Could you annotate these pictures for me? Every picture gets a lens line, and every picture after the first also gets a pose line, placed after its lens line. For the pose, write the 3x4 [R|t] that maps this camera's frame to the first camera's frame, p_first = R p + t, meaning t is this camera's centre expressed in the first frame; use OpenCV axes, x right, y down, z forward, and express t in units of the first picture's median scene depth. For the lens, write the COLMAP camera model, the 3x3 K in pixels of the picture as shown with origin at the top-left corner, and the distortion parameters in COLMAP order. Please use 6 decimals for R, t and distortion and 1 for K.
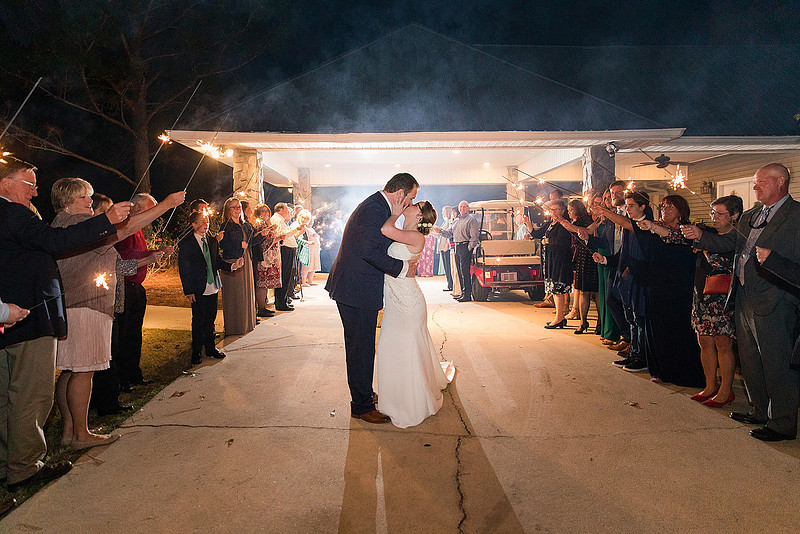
lens RADIAL K [[570.5, 0, 400.8], [0, 570.5, 266.5], [0, 0, 1]] dist [-0.005876, -0.004769]
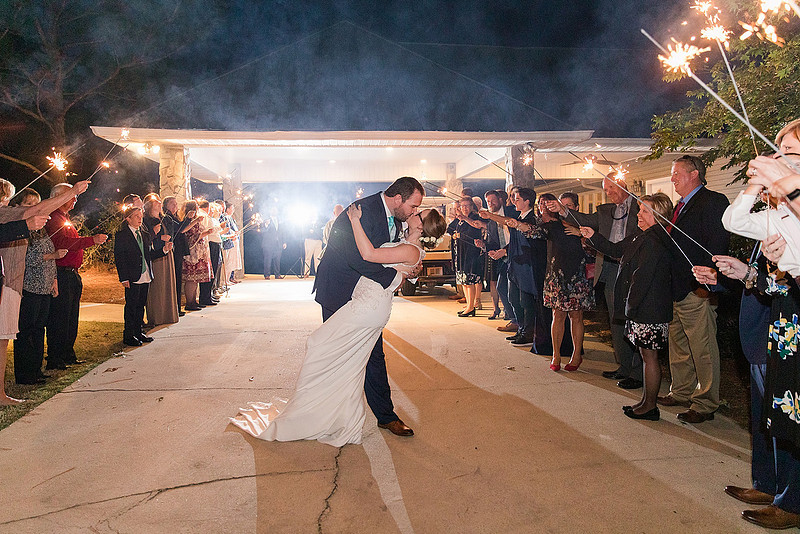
lens RADIAL K [[622.8, 0, 396.4], [0, 622.8, 267.8], [0, 0, 1]] dist [-0.001551, -0.002494]
pose [[0.996797, -0.005476, 0.079782, 0.033412], [0.005908, 0.999969, -0.005172, 0.017791], [-0.079752, 0.005627, 0.996799, -0.126613]]
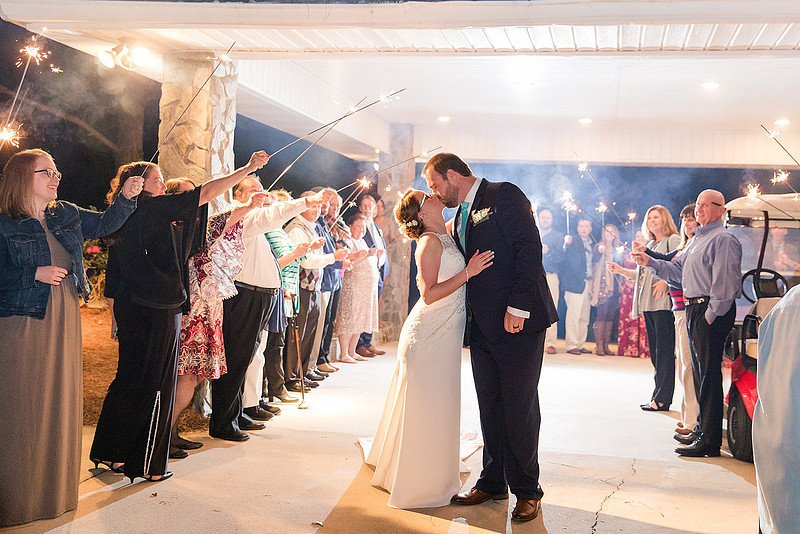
lens RADIAL K [[812.2, 0, 401.2], [0, 812.2, 270.0], [0, 0, 1]] dist [0.006624, 0.000000]
pose [[0.960569, 0.060644, -0.271348, 0.079027], [-0.068307, 0.997486, -0.018877, -0.048466], [0.269521, 0.036667, 0.962296, 0.565942]]
